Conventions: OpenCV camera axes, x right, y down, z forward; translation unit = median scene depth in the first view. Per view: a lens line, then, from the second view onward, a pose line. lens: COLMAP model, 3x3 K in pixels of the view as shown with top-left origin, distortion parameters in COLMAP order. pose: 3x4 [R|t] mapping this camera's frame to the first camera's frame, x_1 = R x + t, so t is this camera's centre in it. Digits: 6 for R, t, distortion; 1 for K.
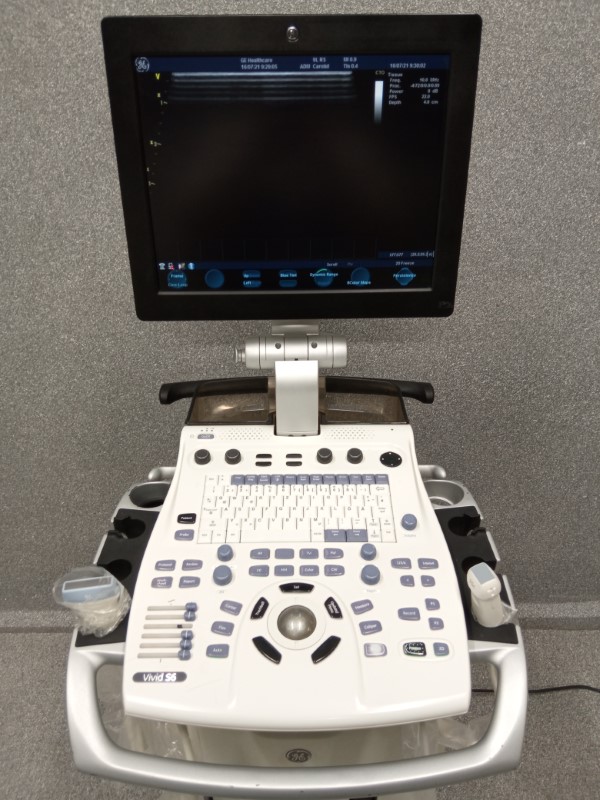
lens RADIAL K [[631.9, 0, 300.0], [0, 631.9, 400.0], [0, 0, 1]] dist [0.103072, -0.146009]
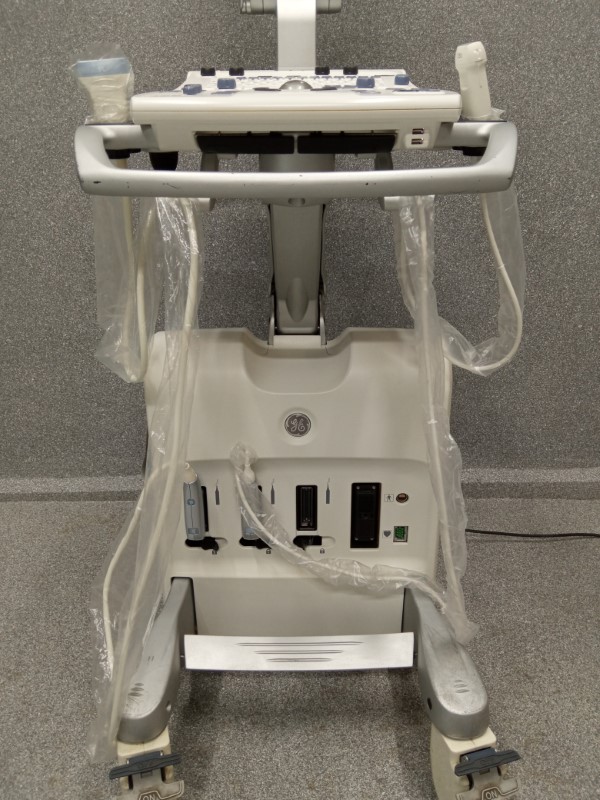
lens RADIAL K [[637.8, 0, 300.0], [0, 637.8, 400.0], [0, 0, 1]] dist [0.067534, -0.094166]
pose [[1.000000, -0.000023, -0.000167, 0.001455], [-0.000012, 0.978576, -0.205885, 0.921876], [0.000168, 0.205885, 0.978576, 0.051579]]
